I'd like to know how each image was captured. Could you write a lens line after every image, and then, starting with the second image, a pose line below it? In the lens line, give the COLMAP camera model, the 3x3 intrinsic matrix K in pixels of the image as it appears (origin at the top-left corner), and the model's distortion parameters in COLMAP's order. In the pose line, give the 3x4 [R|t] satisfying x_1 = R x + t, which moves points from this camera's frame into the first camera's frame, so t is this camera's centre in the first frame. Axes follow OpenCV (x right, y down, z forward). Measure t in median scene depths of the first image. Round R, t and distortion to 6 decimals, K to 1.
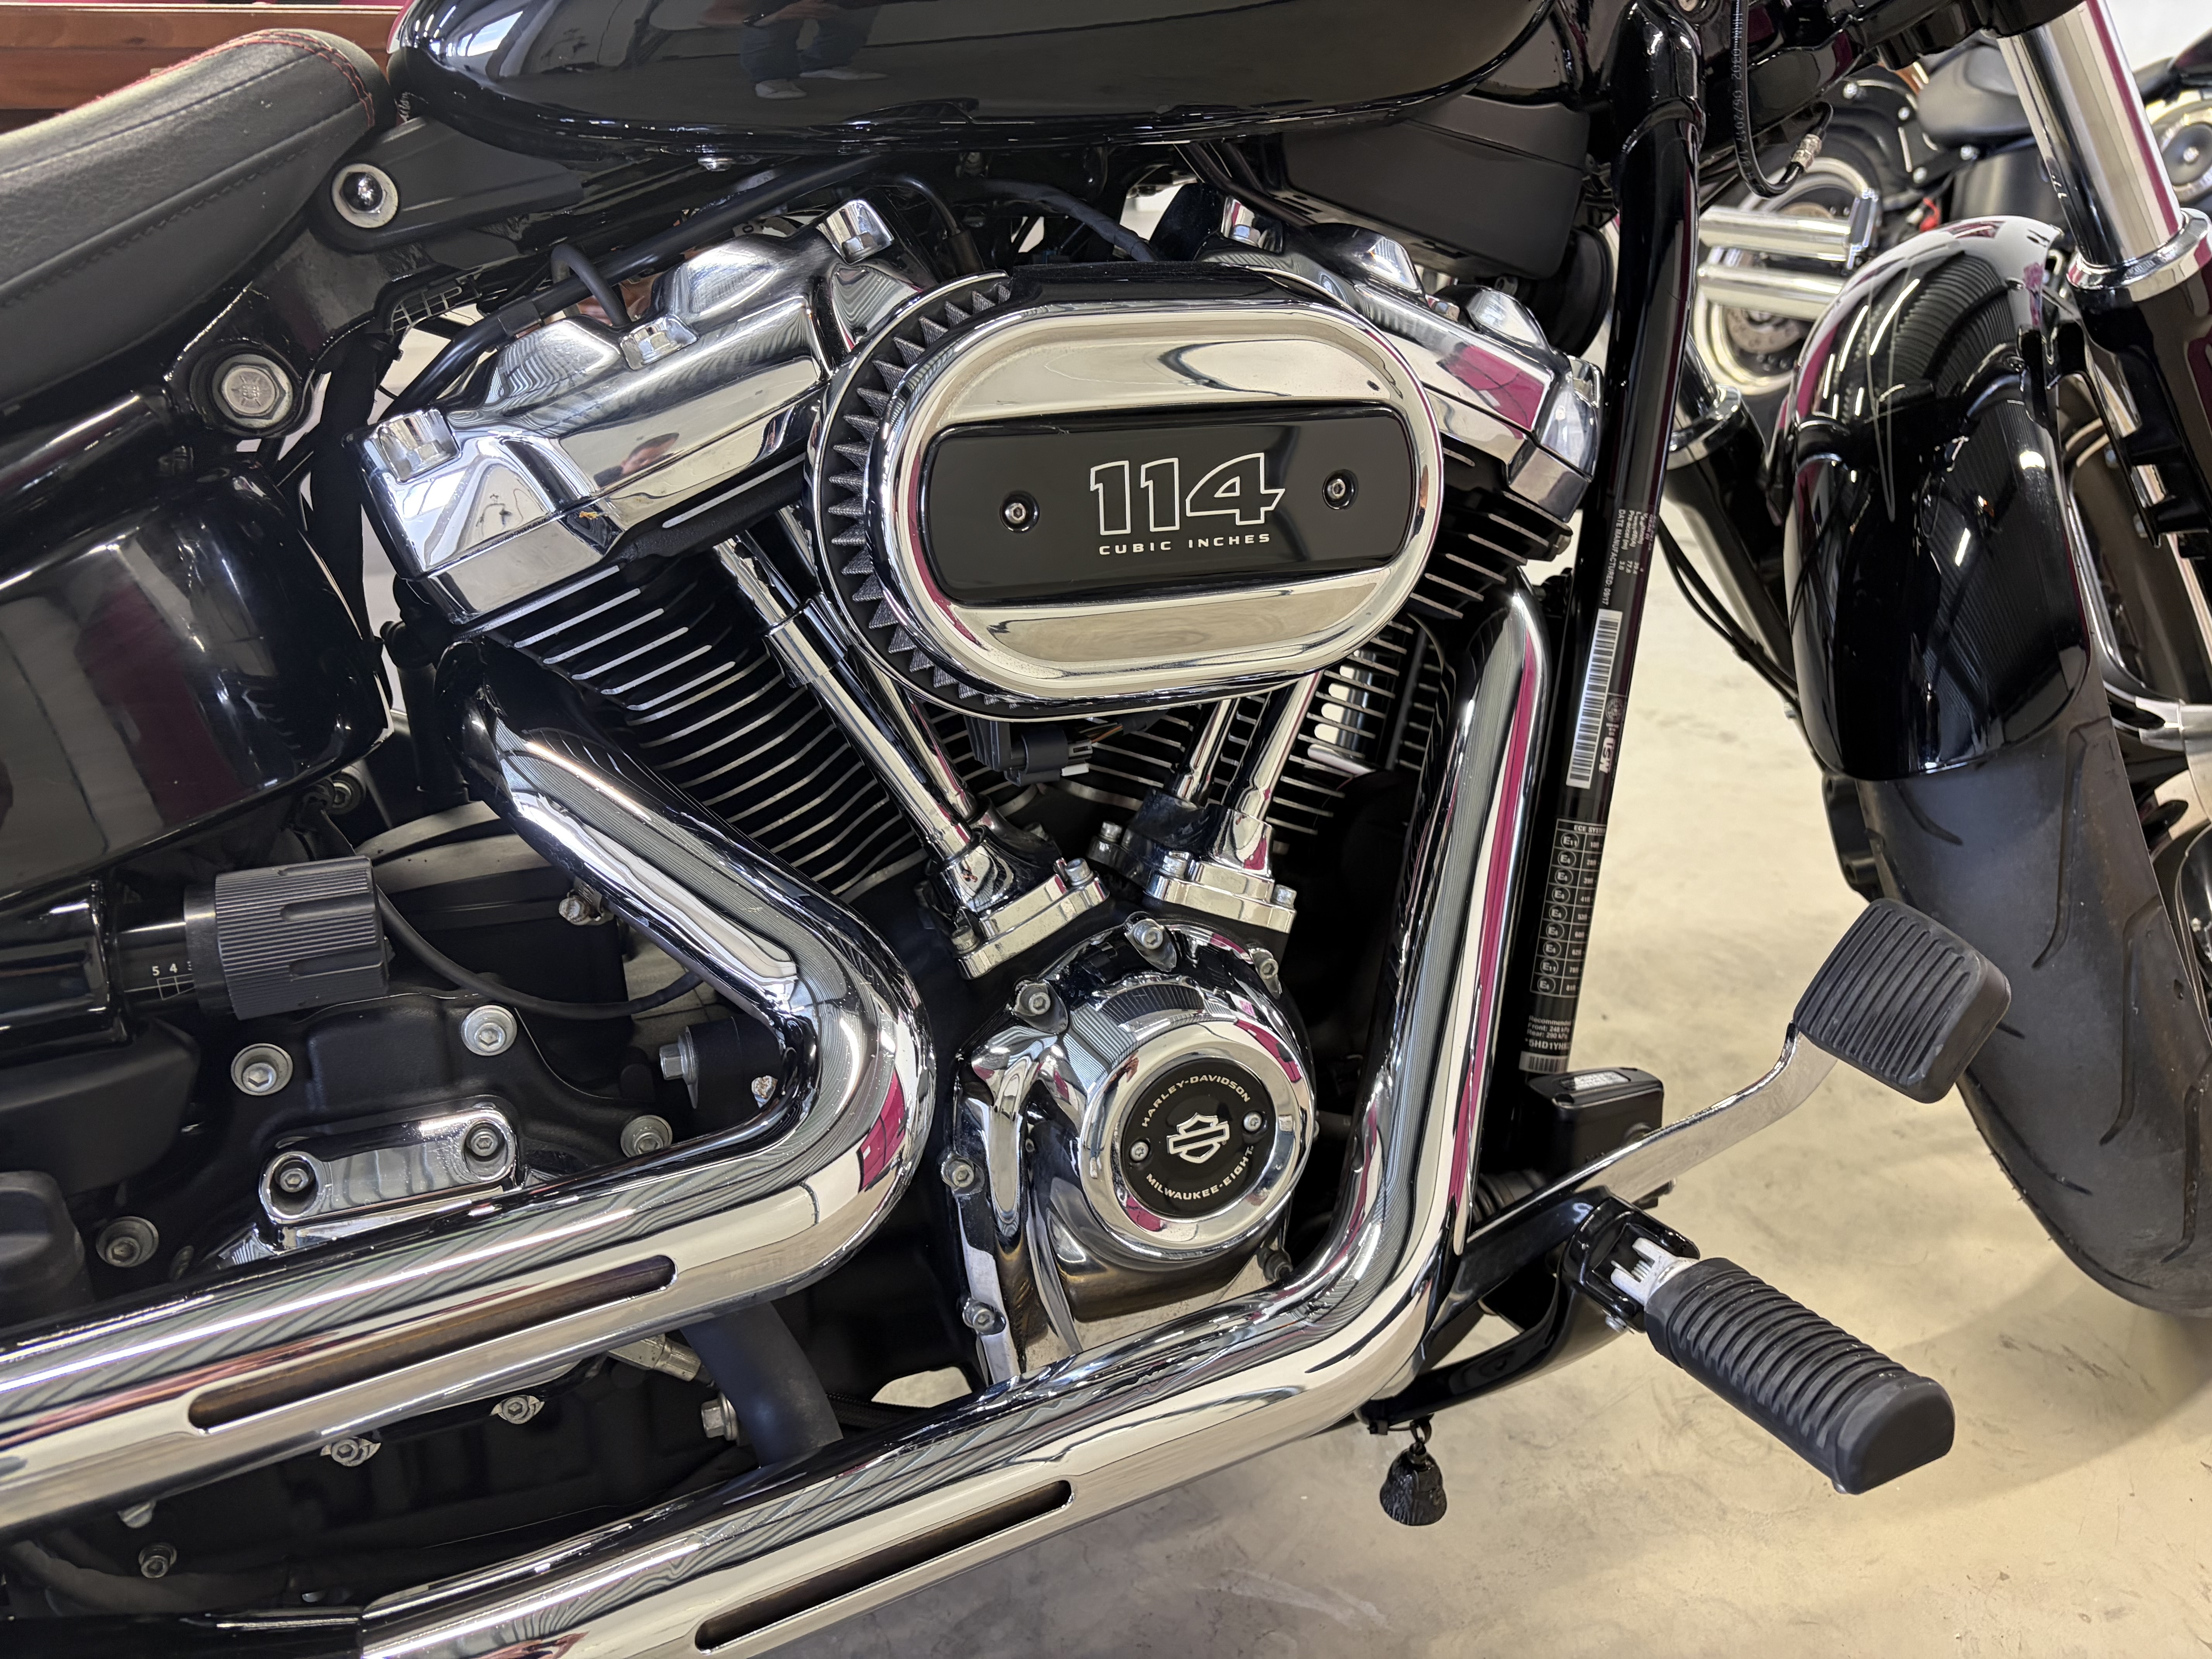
lens RADIAL K [[1696.8, 0, 1093.8], [0, 1696.8, 806.1], [0, 0, 1]] dist [0.005587, -0.002408]
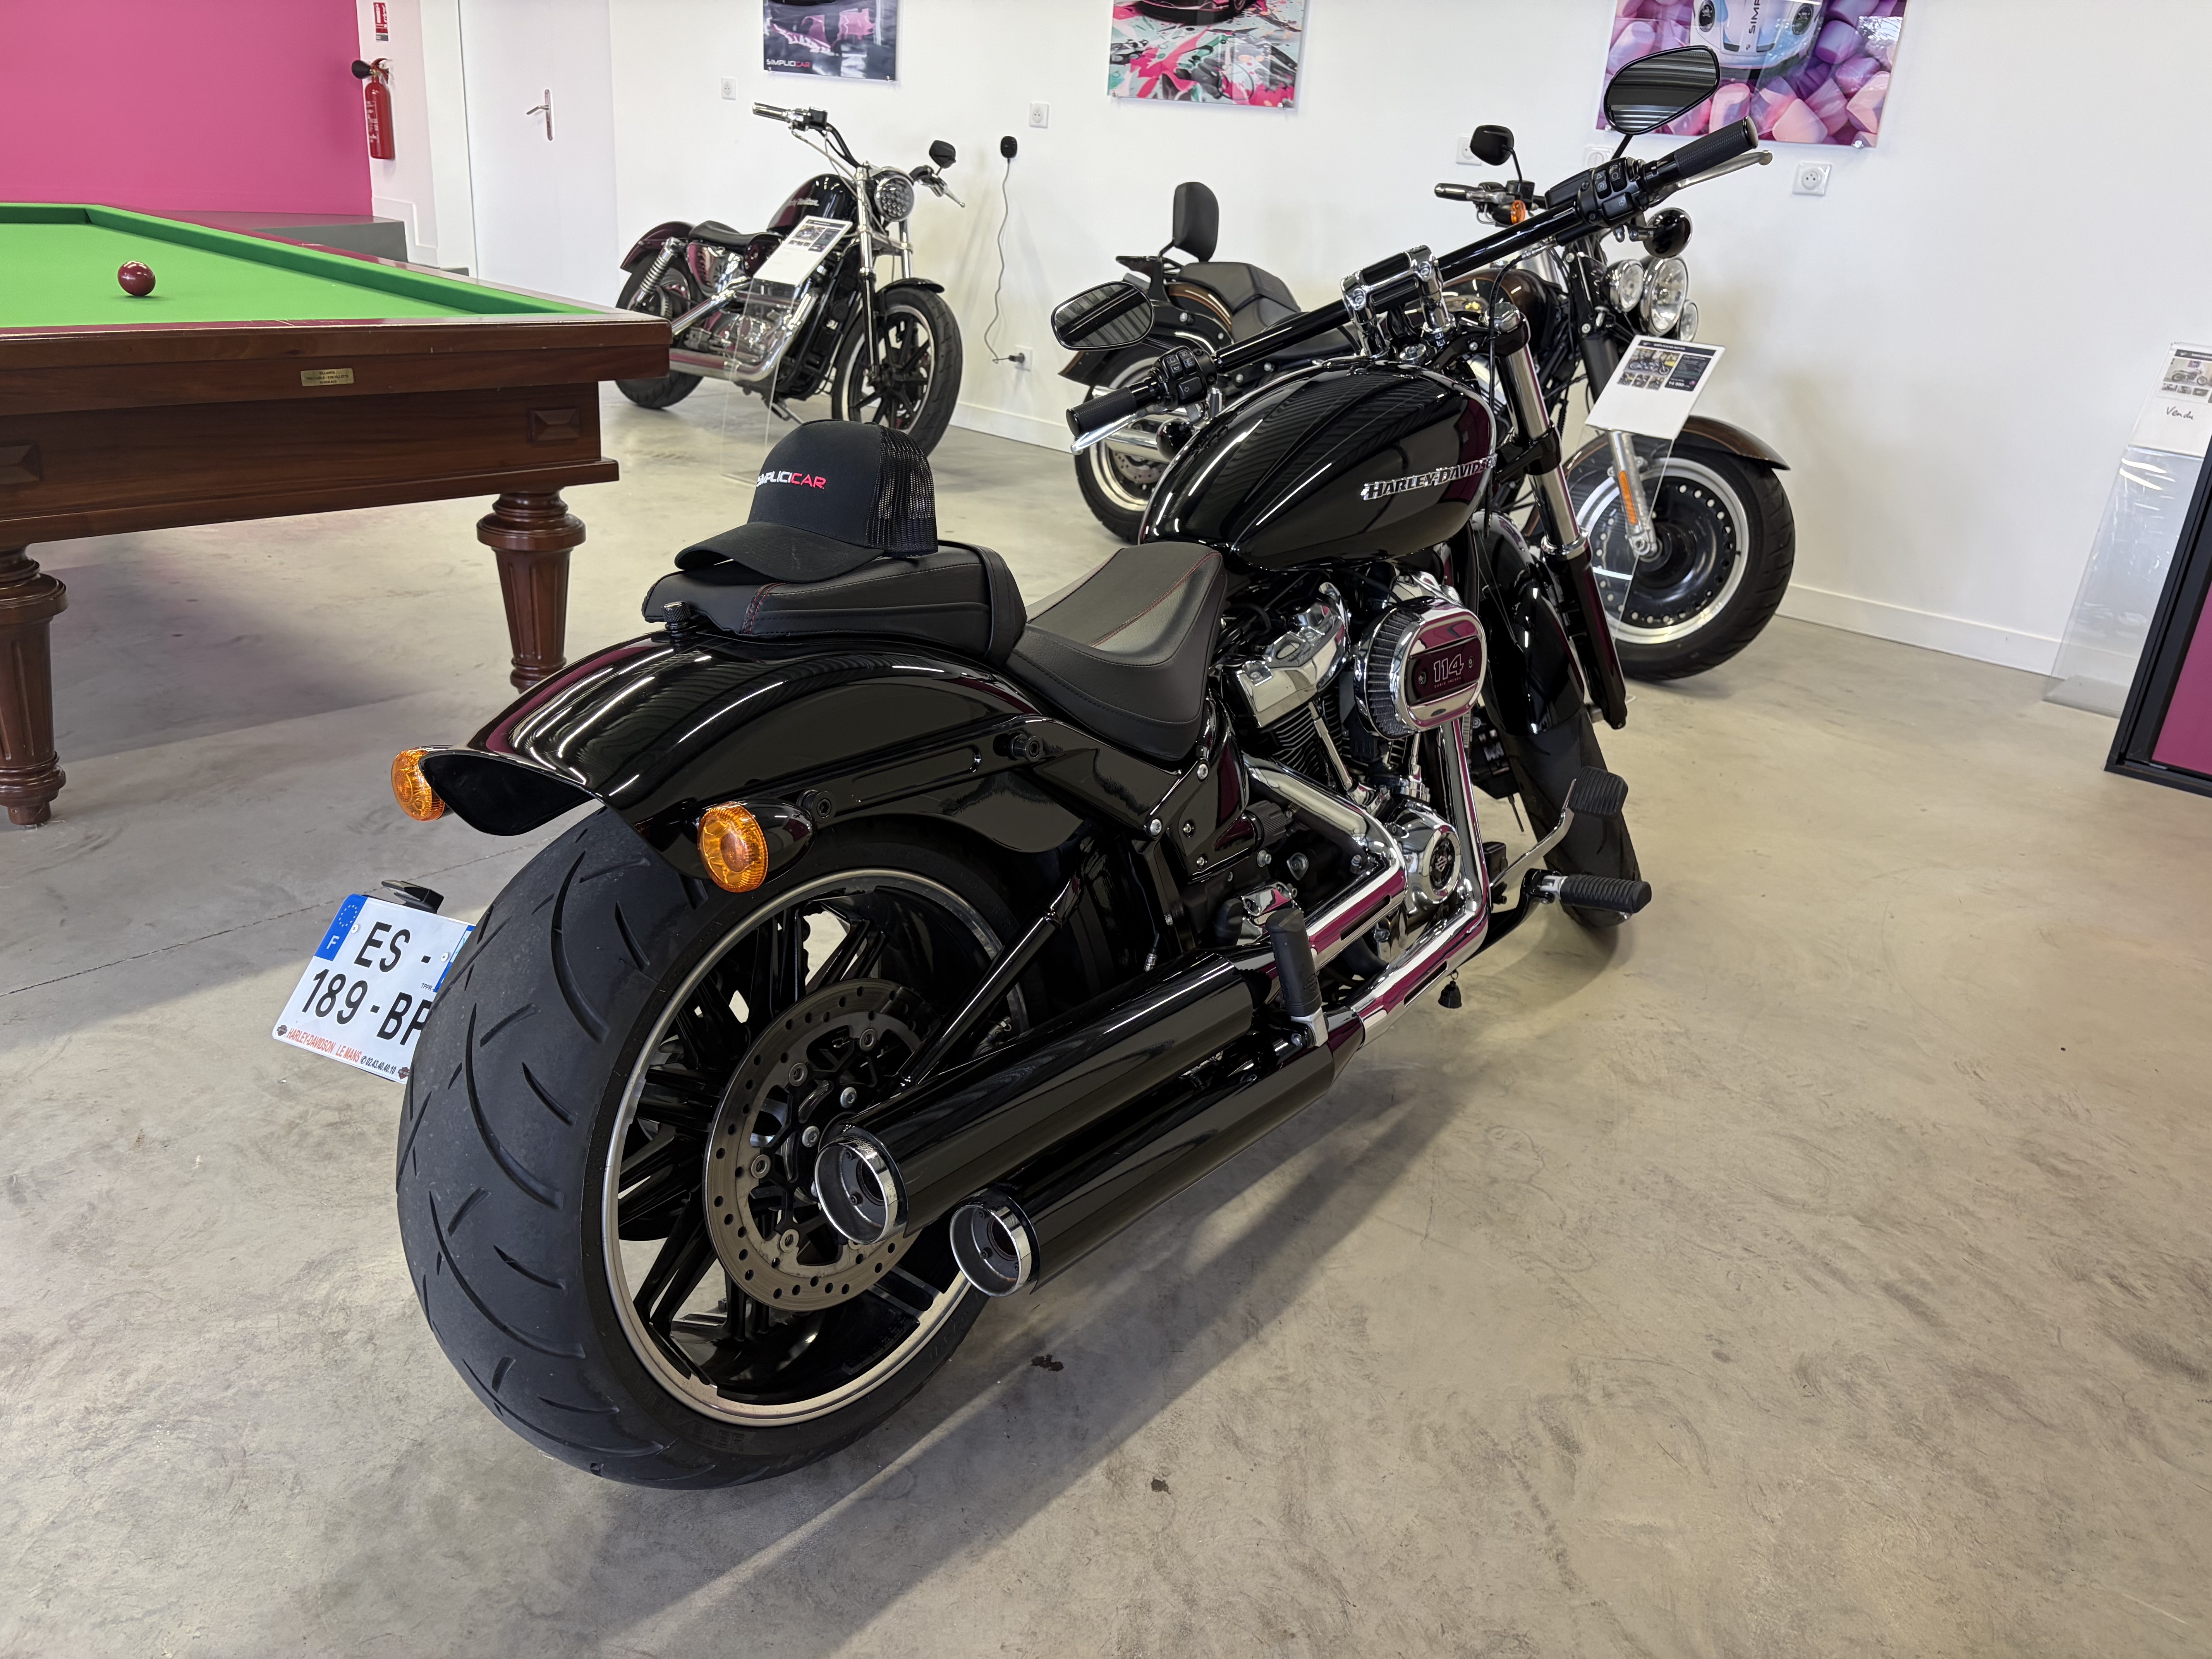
lens RADIAL K [[1671.8, 0, 1111.6], [0, 1671.8, 826.2], [0, 0, 1]] dist [0.017015, 0.001232]
pose [[0.872546, -0.127677, 0.471552, -1.959865], [0.130740, 0.991065, 0.026421, -0.039789], [-0.470712, 0.038597, 0.881442, -1.498281]]
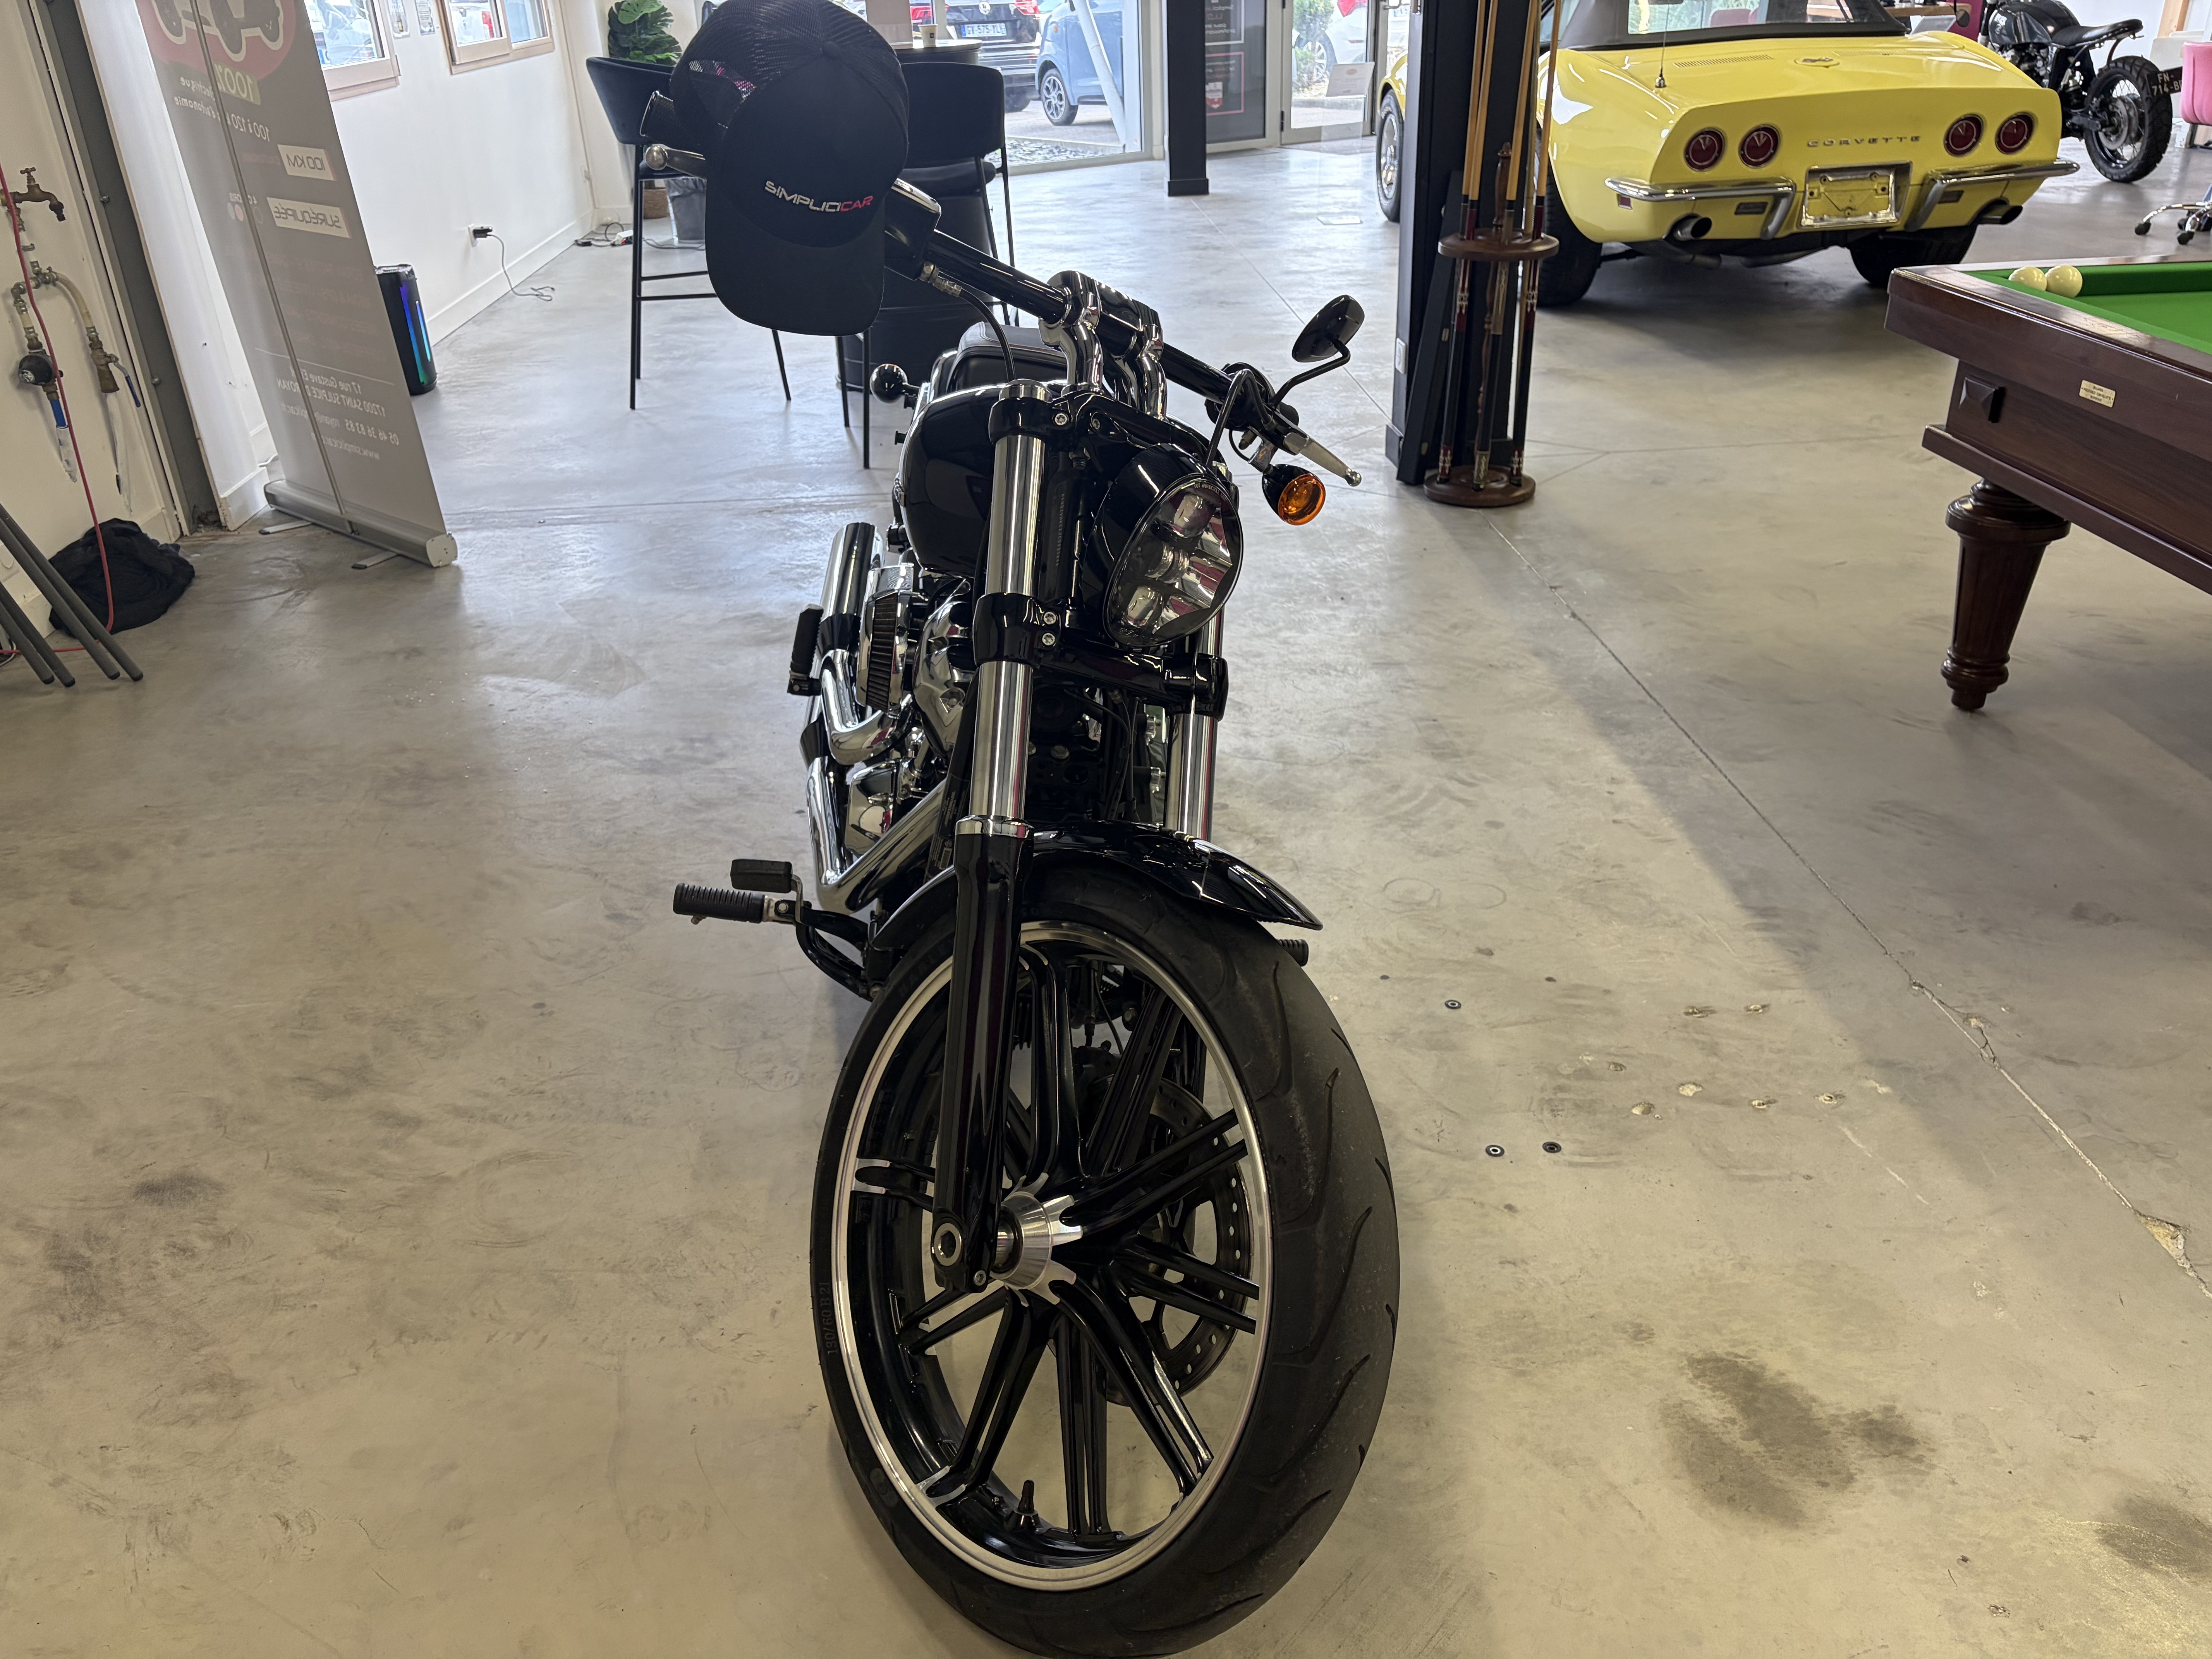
lens RADIAL K [[1671.8, 0, 1111.6], [0, 1671.8, 826.2], [0, 0, 1]] dist [0.017015, 0.001232]
pose [[-0.292360, 0.440760, -0.848679, 2.692410], [-0.360335, 0.771271, 0.524690, -1.674299], [0.885824, 0.459208, -0.066668, 1.672213]]
